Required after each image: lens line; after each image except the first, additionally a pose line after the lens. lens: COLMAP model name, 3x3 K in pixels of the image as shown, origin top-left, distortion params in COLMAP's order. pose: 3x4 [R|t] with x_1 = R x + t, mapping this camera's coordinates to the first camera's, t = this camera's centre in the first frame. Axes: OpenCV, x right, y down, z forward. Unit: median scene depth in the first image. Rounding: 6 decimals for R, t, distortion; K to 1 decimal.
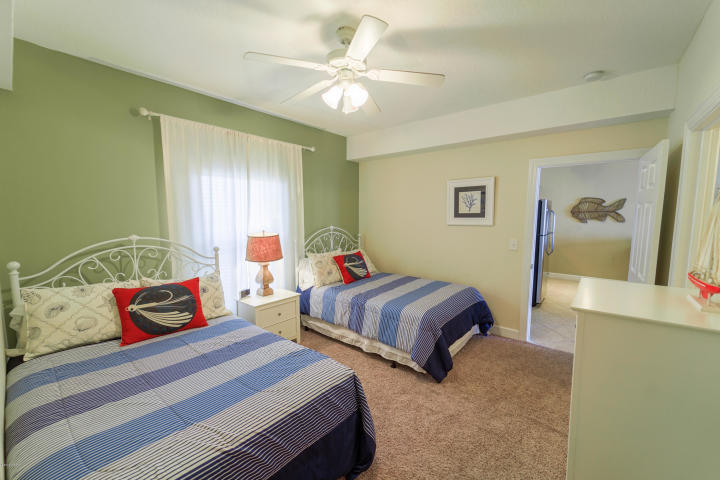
lens RADIAL K [[284.4, 0, 355.8], [0, 284.4, 242.4], [0, 0, 1]] dist [-0.011401, -0.002946]
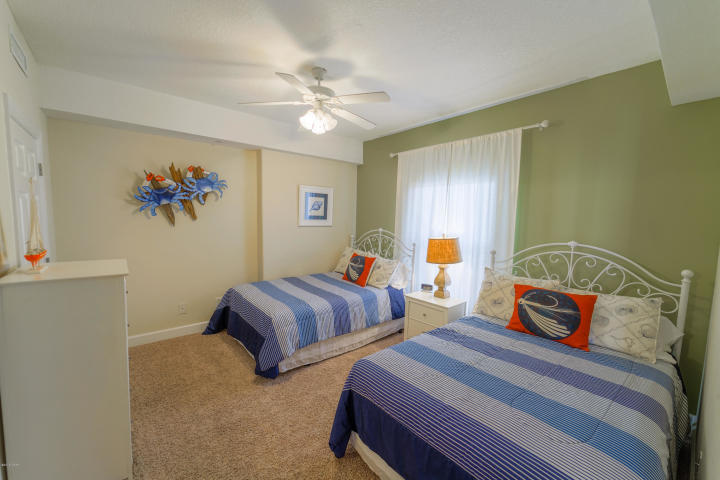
lens RADIAL K [[284.4, 0, 367.6], [0, 284.4, 246.5], [0, 0, 1]] dist [-0.011401, -0.002946]
pose [[-0.141227, 0.101512, -0.984759, 0.644603], [-0.120027, 0.985635, 0.118816, -0.076003], [0.982674, 0.134978, -0.127014, 0.763945]]
